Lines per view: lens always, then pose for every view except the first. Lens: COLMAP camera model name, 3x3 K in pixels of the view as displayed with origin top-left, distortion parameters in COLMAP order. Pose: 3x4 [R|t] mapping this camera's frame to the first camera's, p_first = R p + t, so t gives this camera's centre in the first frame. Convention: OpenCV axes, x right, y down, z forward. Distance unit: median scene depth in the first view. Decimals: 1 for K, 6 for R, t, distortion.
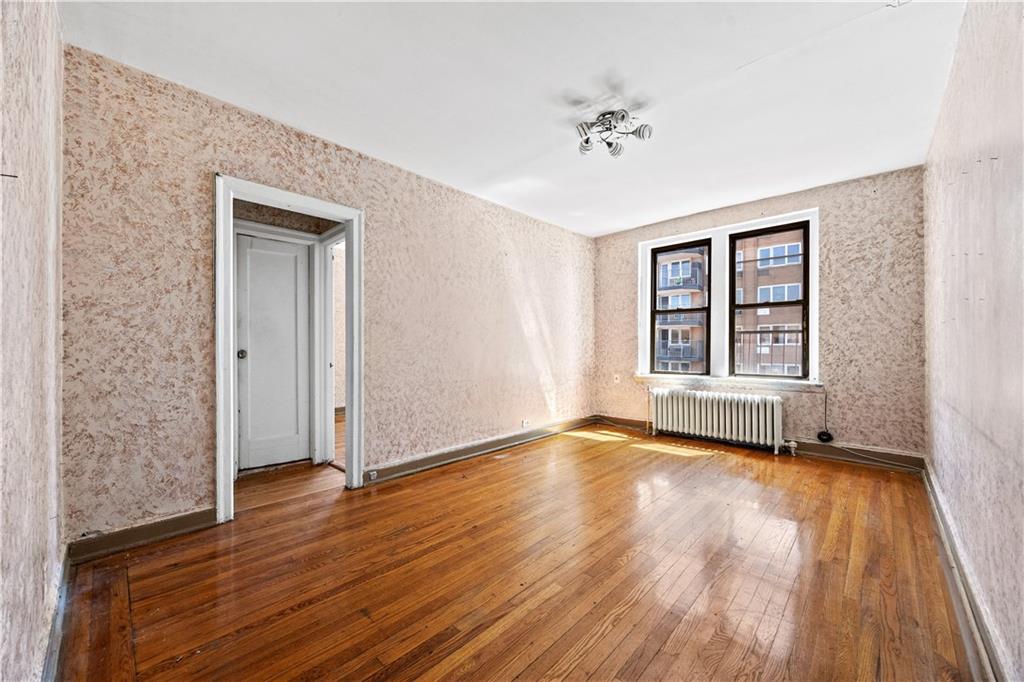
lens RADIAL K [[390.1, 0, 511.4], [0, 390.1, 345.2], [0, 0, 1]] dist [-0.007784, 0.000846]
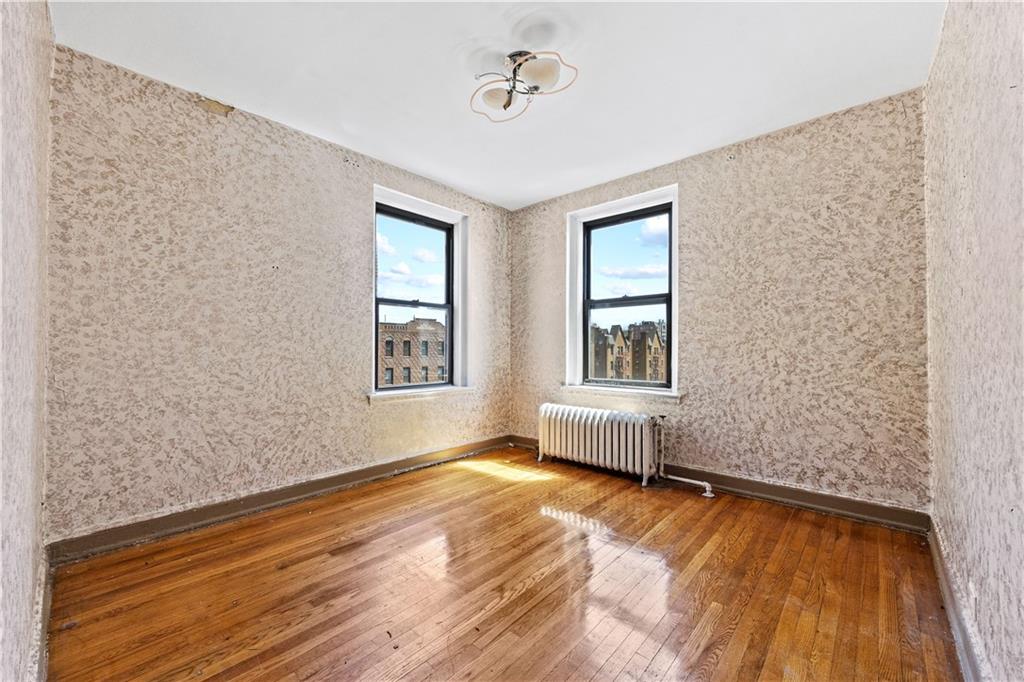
lens RADIAL K [[390.1, 0, 505.7], [0, 390.1, 343.4], [0, 0, 1]] dist [-0.007784, 0.000846]
pose [[0.999976, 0.000642, 0.006869, 0.167846], [-0.000576, 0.999954, -0.009603, 0.010571], [-0.006874, 0.009599, 0.999930, 0.168281]]
